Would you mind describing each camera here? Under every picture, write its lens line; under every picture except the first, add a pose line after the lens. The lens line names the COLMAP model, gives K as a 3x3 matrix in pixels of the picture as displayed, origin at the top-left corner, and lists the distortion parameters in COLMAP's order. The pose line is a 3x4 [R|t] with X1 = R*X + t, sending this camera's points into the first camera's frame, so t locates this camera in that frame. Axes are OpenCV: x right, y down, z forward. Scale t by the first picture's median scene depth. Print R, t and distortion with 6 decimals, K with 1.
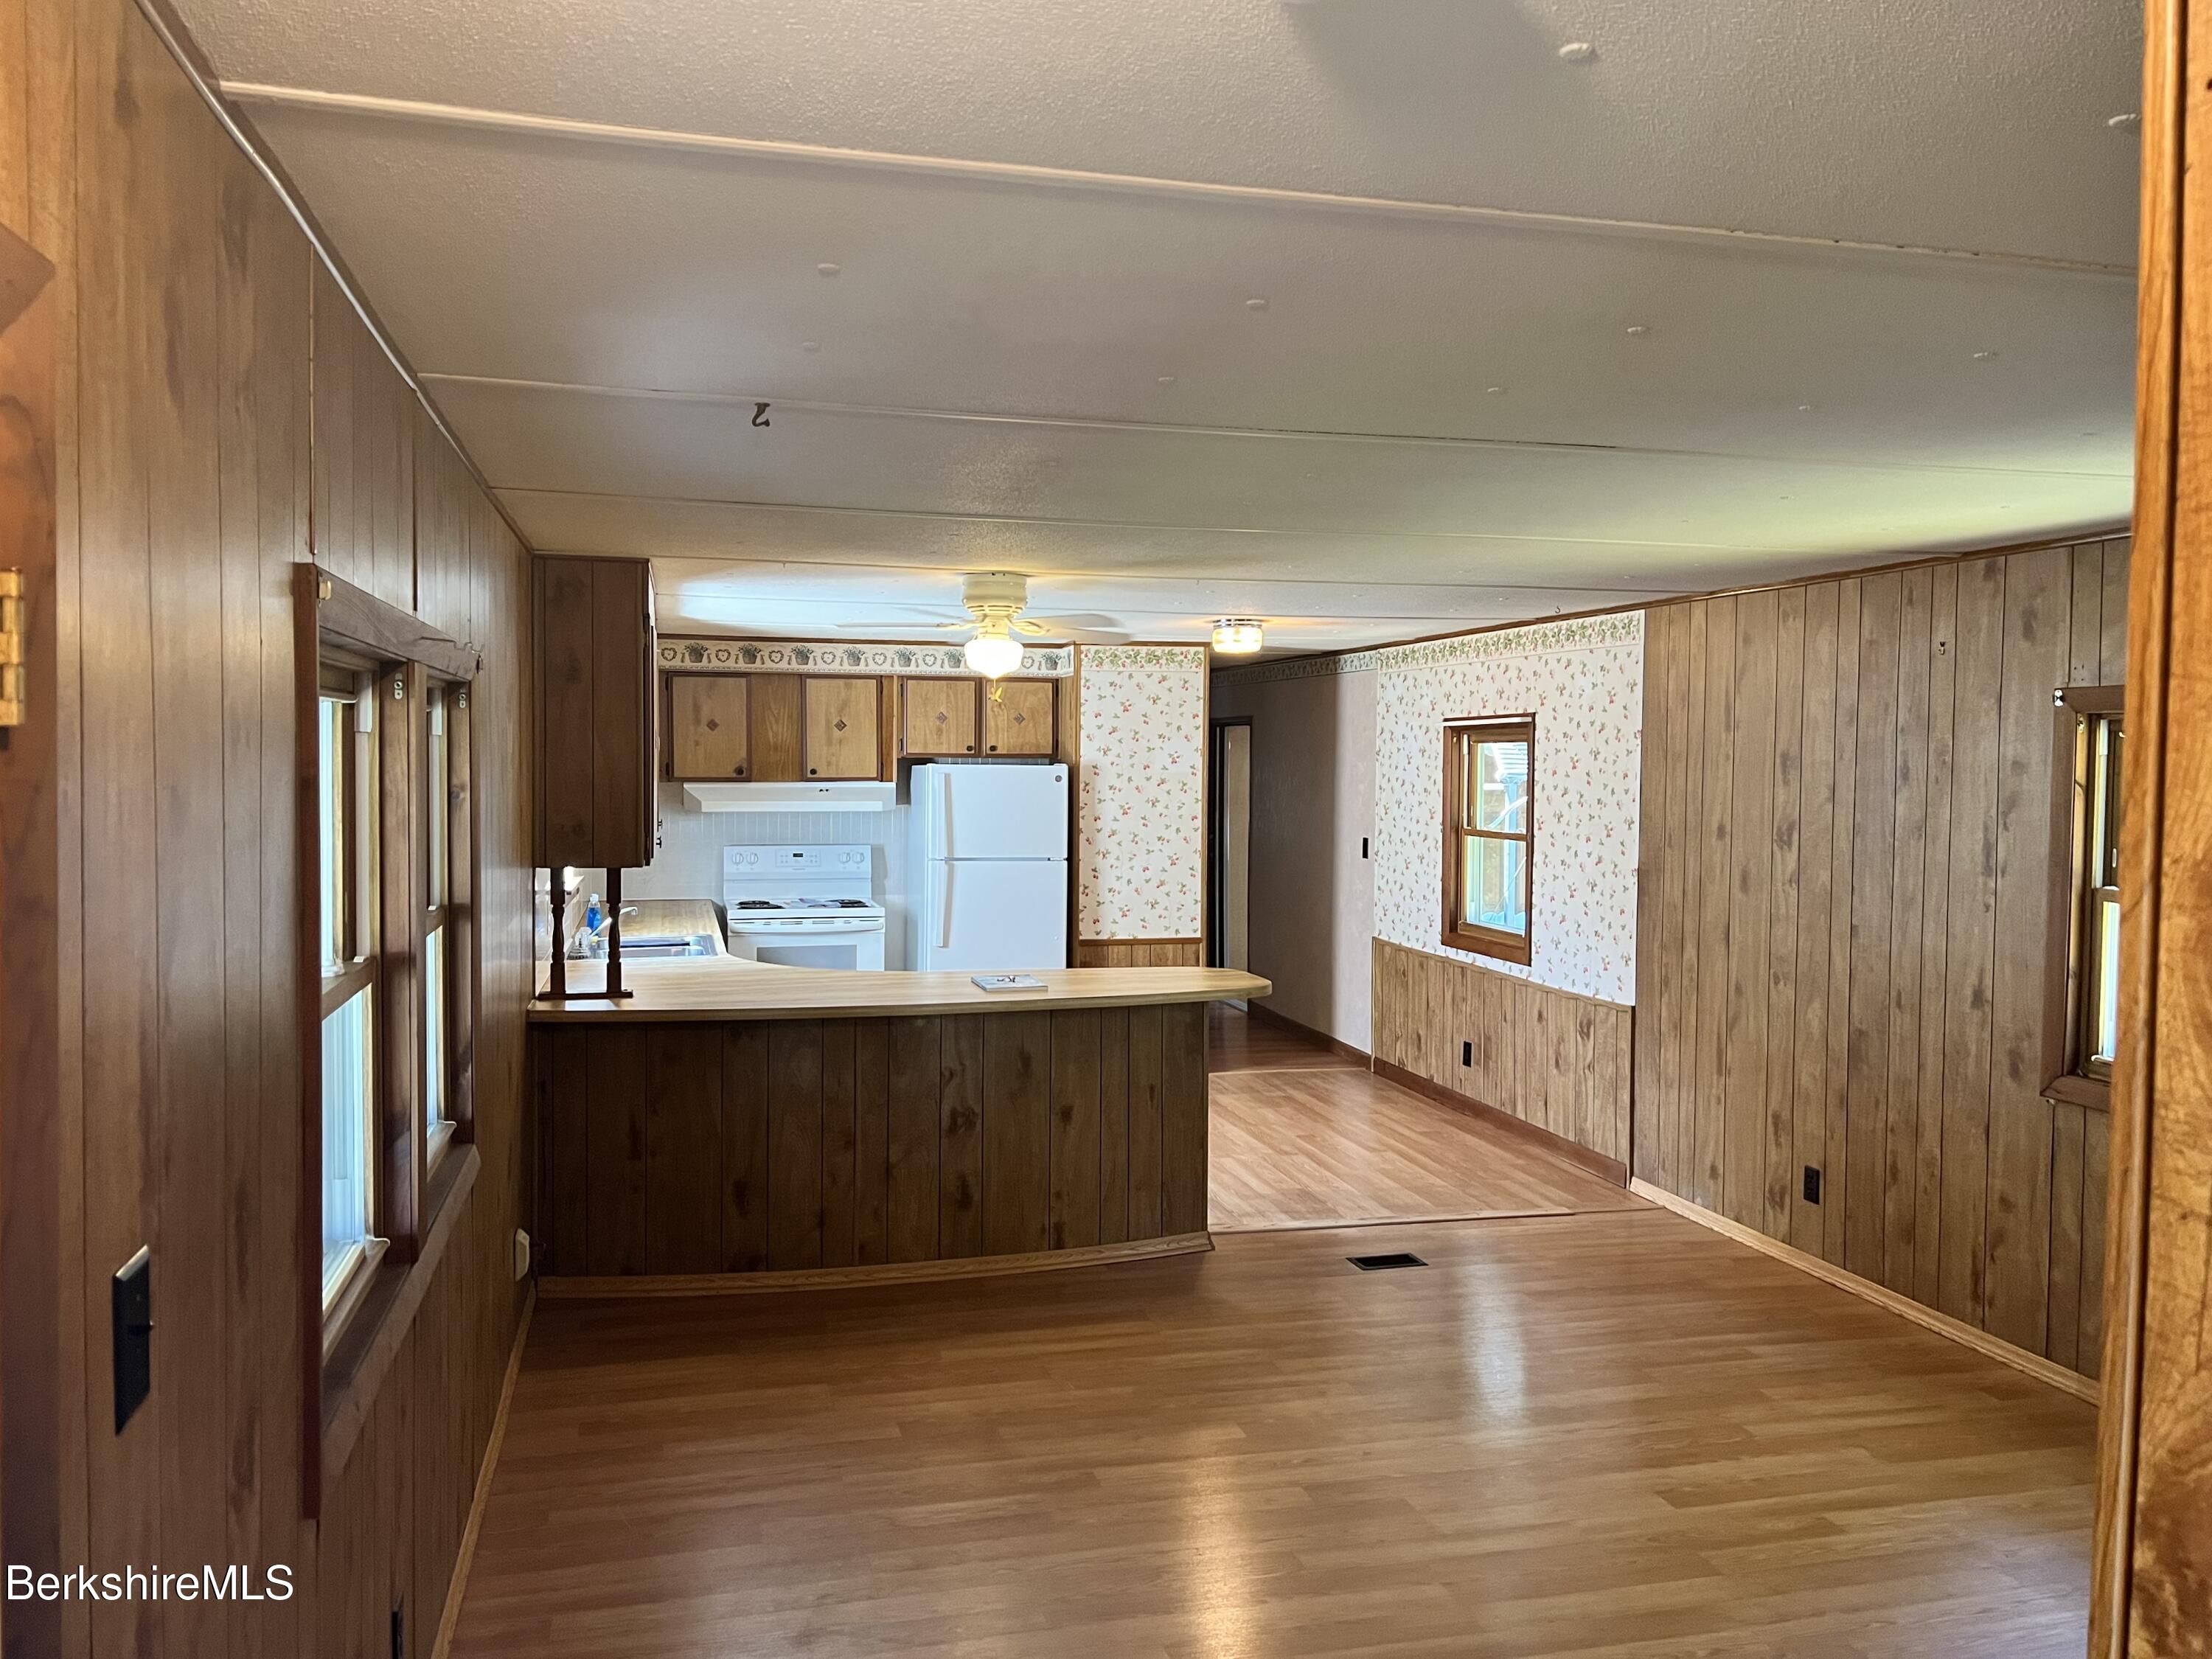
lens RADIAL K [[1681.5, 0, 1108.7], [0, 1681.5, 827.5], [0, 0, 1]] dist [0.012452, -0.000407]
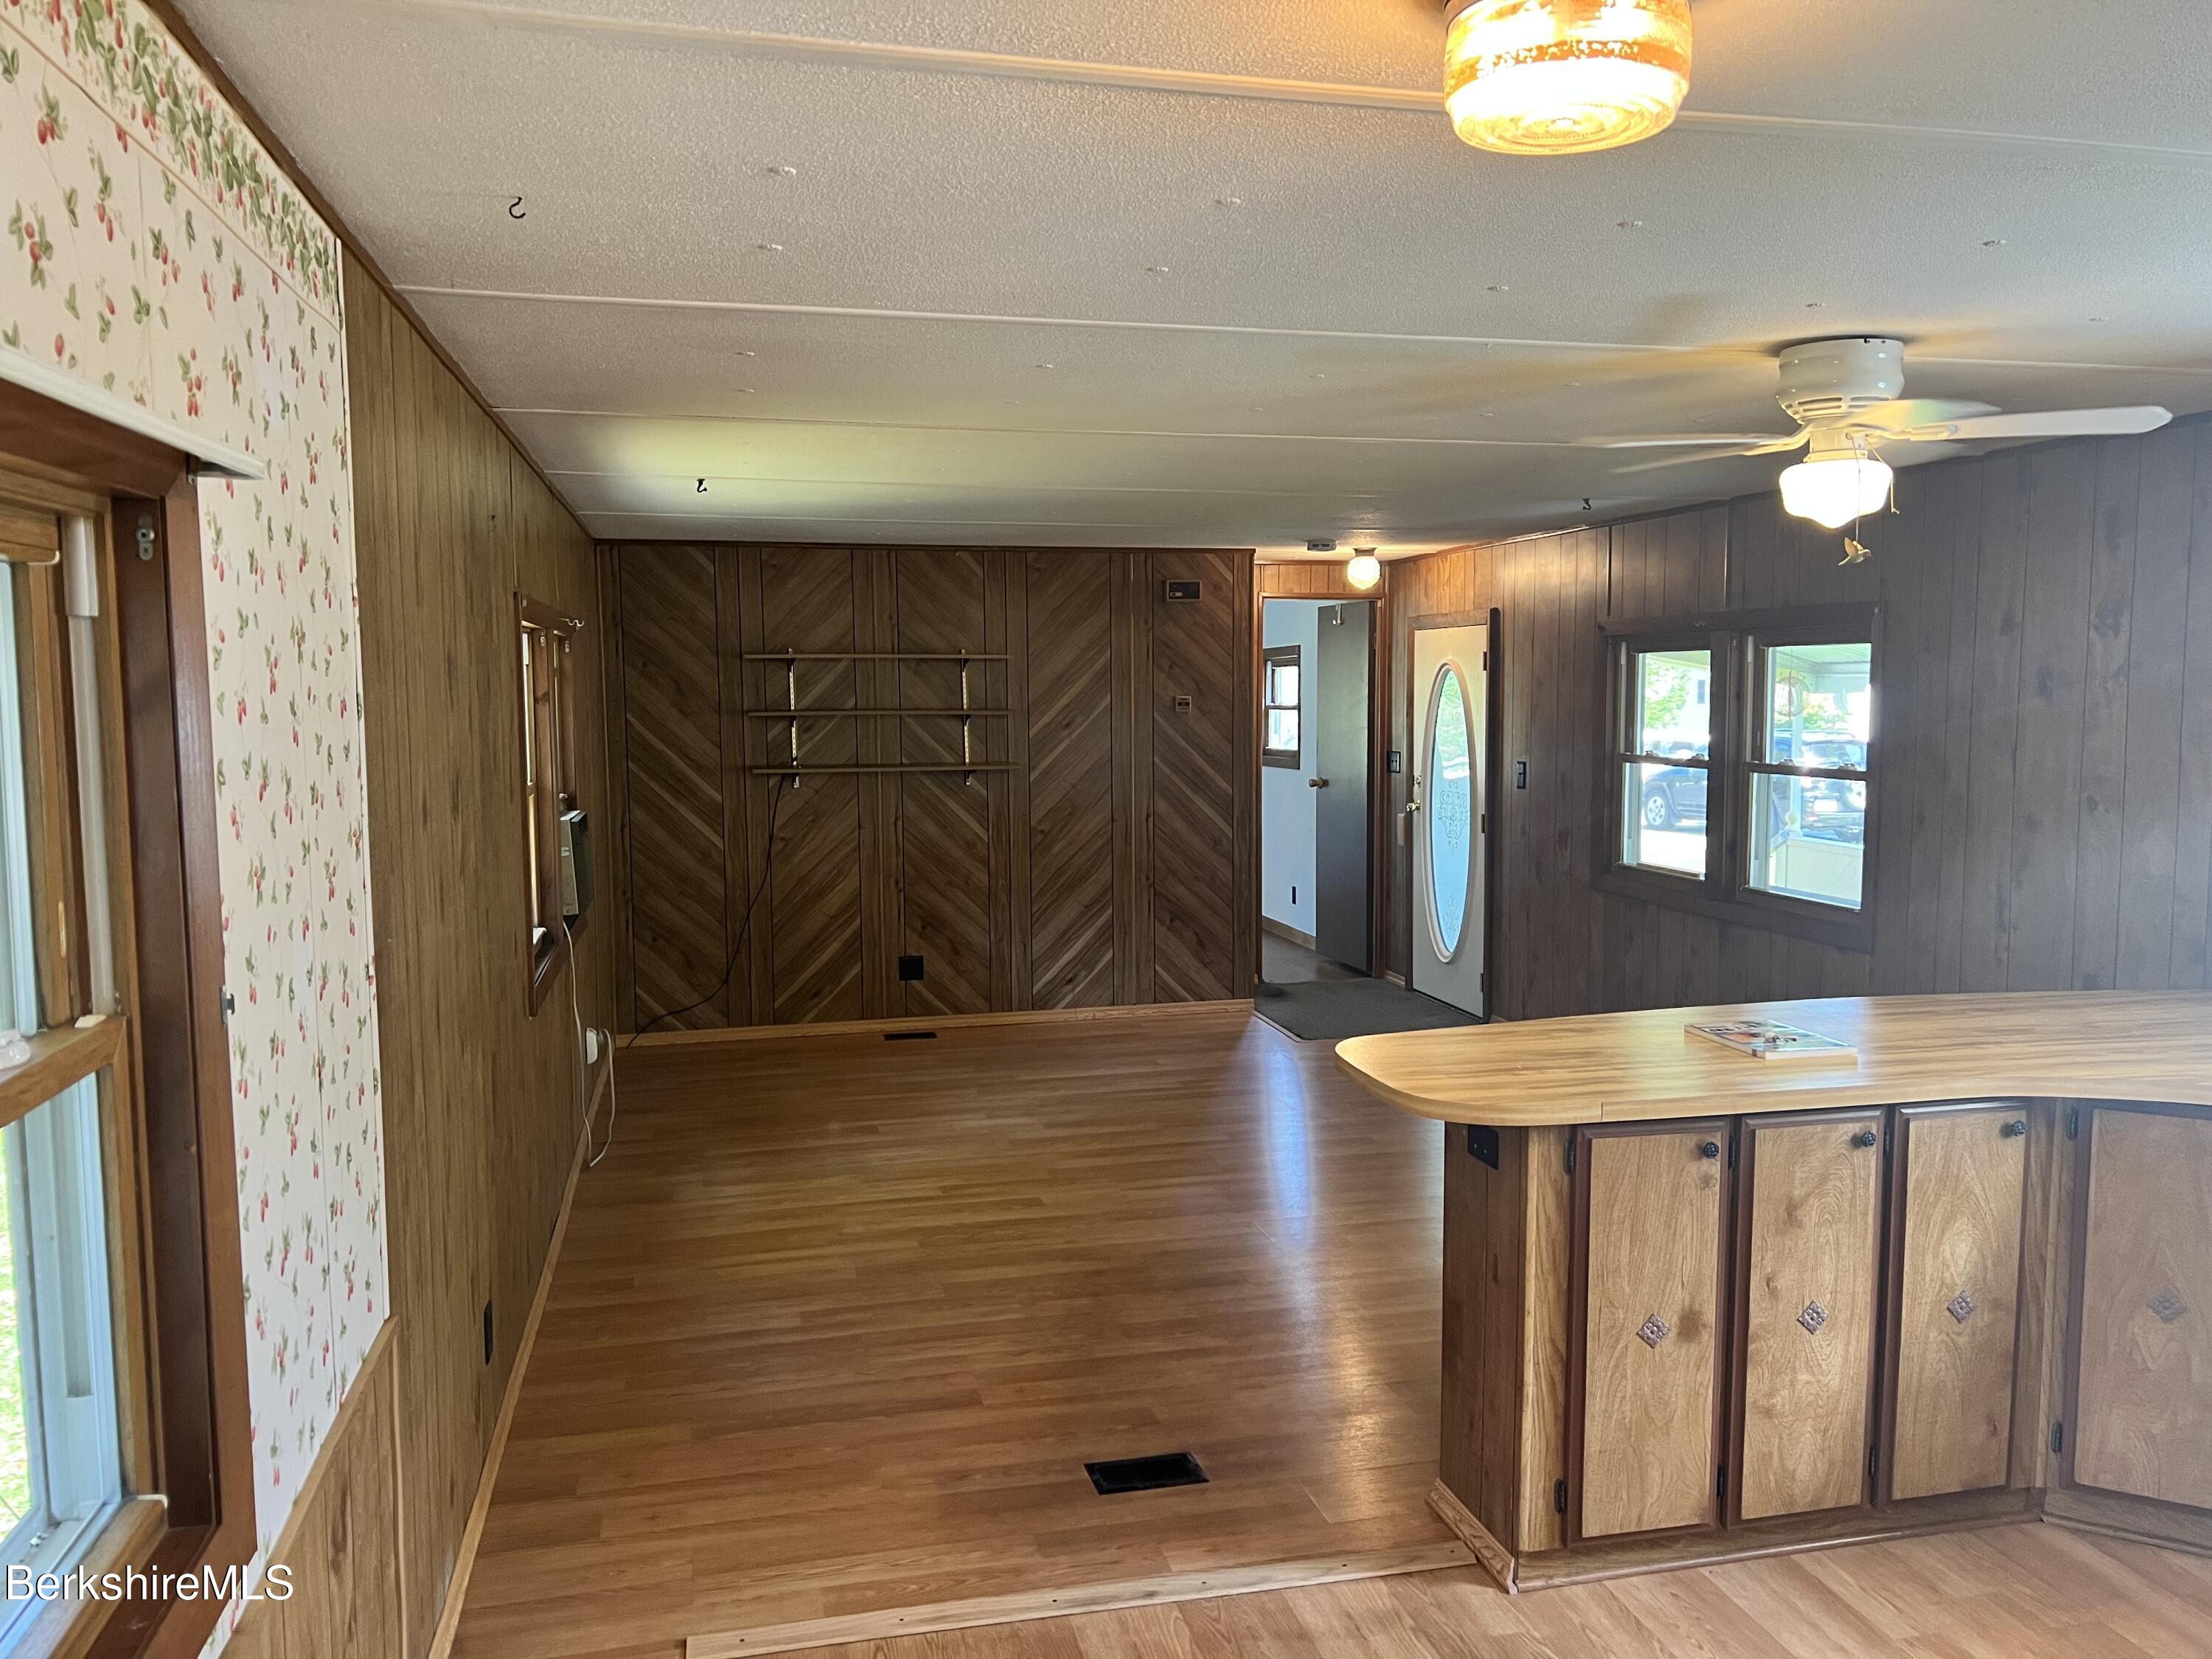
lens RADIAL K [[1650.2, 0, 1104.4], [0, 1650.2, 827.9], [0, 0, 1]] dist [0.006927, -0.008460]
pose [[-0.999630, -0.007014, 0.026267, 0.125875], [-0.003439, 0.991009, 0.133751, -0.048692], [-0.026969, 0.133611, -0.990667, 1.200267]]
